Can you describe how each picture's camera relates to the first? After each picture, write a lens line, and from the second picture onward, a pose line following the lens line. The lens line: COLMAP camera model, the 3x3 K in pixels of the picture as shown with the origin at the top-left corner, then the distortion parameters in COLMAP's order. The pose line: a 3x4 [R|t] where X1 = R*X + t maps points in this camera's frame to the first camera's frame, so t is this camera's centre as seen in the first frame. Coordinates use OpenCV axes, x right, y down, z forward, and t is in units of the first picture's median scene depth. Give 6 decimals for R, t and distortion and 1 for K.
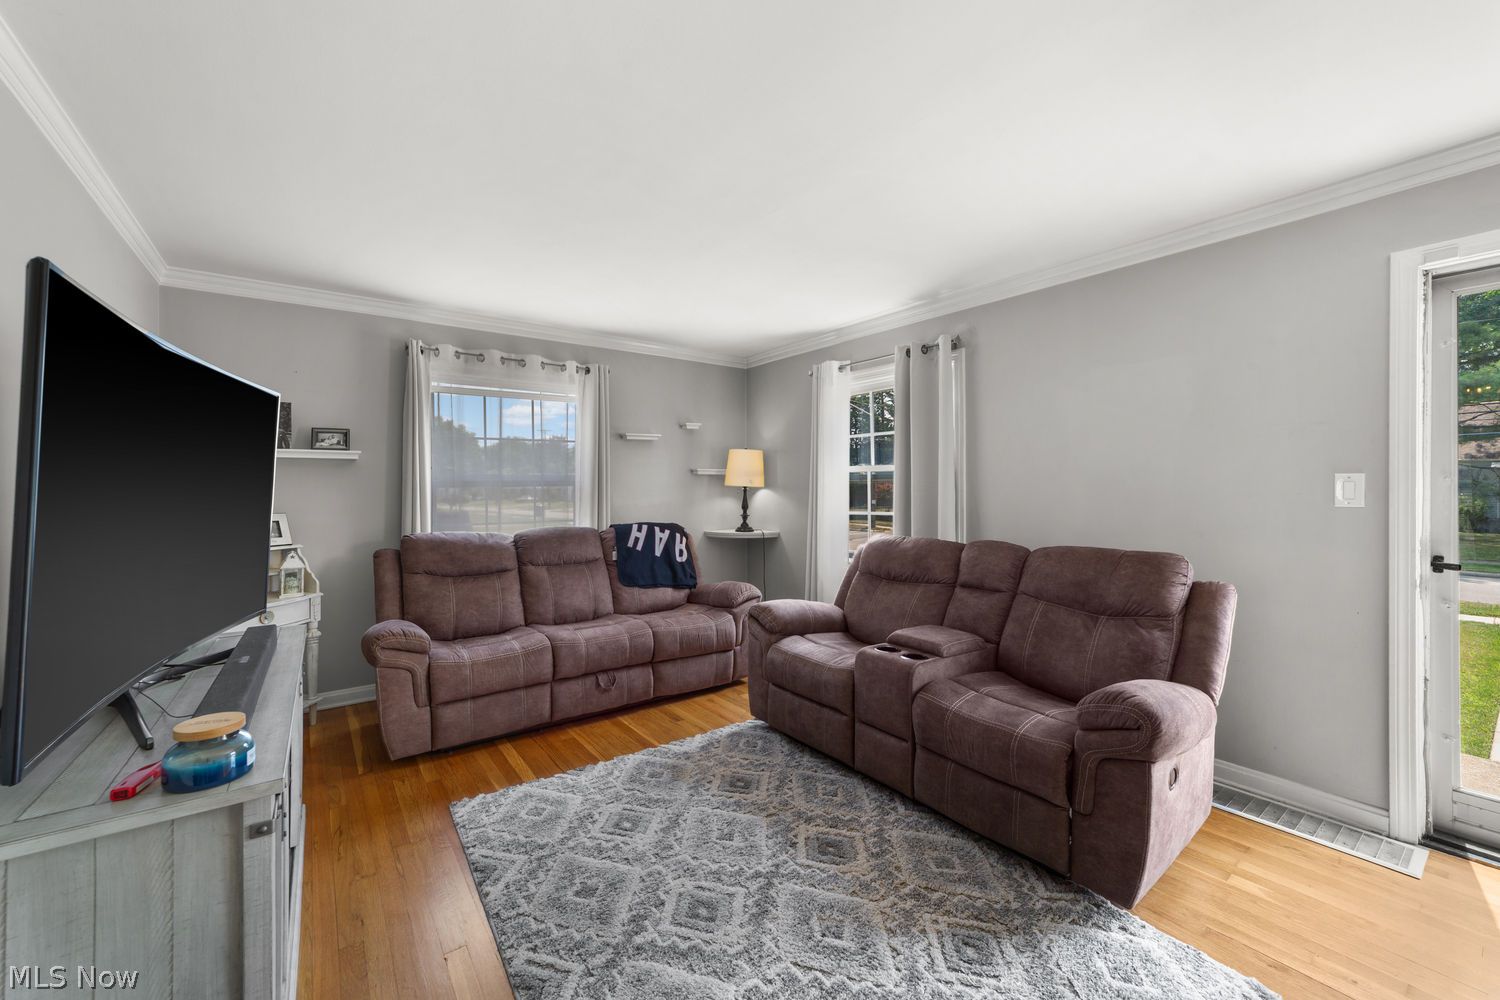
lens RADIAL K [[580.4, 0, 750.5], [0, 580.4, 503.6], [0, 0, 1]] dist [-0.012582, 0.000691]
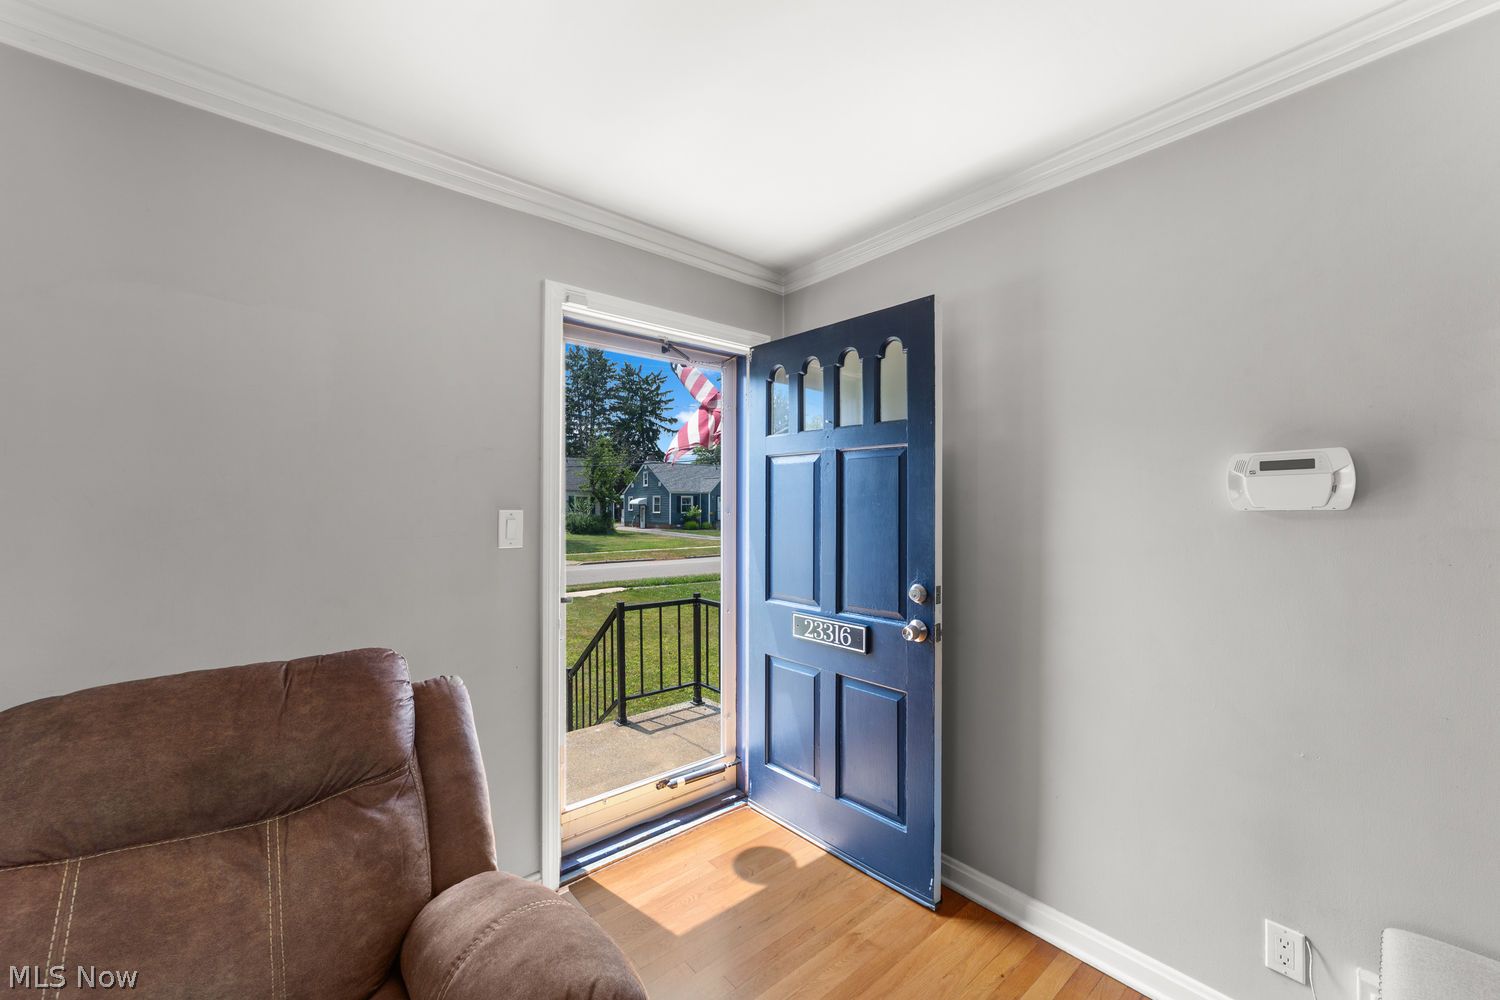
lens RADIAL K [[590.1, 0, 758.1], [0, 590.1, 500.8], [0, 0, 1]] dist [0.000894, 0.000388]
pose [[-0.082741, 0.010028, 0.996521, 0.117421], [0.009762, 0.999910, -0.009252, -0.056066], [-0.996523, 0.008963, -0.082831, 0.713086]]
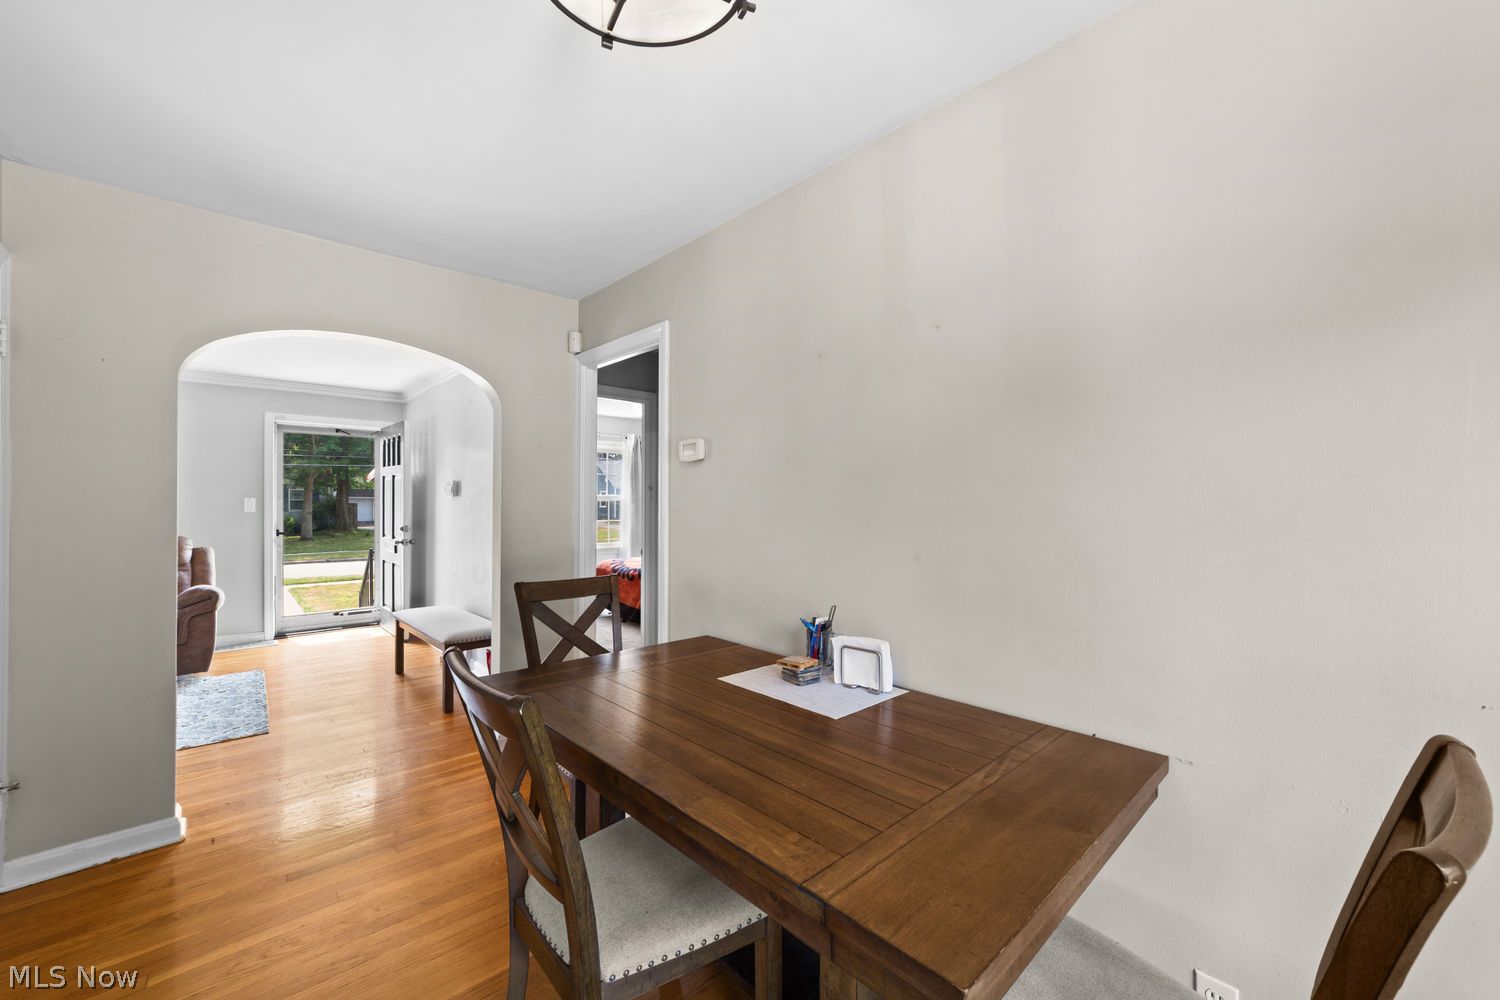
lens RADIAL K [[580.4, 0, 750.5], [0, 580.4, 503.6], [0, 0, 1]] dist [-0.012582, 0.000691]
pose [[-0.115514, 0.004734, 0.993295, -1.638084], [0.011228, 0.999931, -0.003460, 0.003733], [-0.993242, 0.010753, -0.115559, -0.835683]]
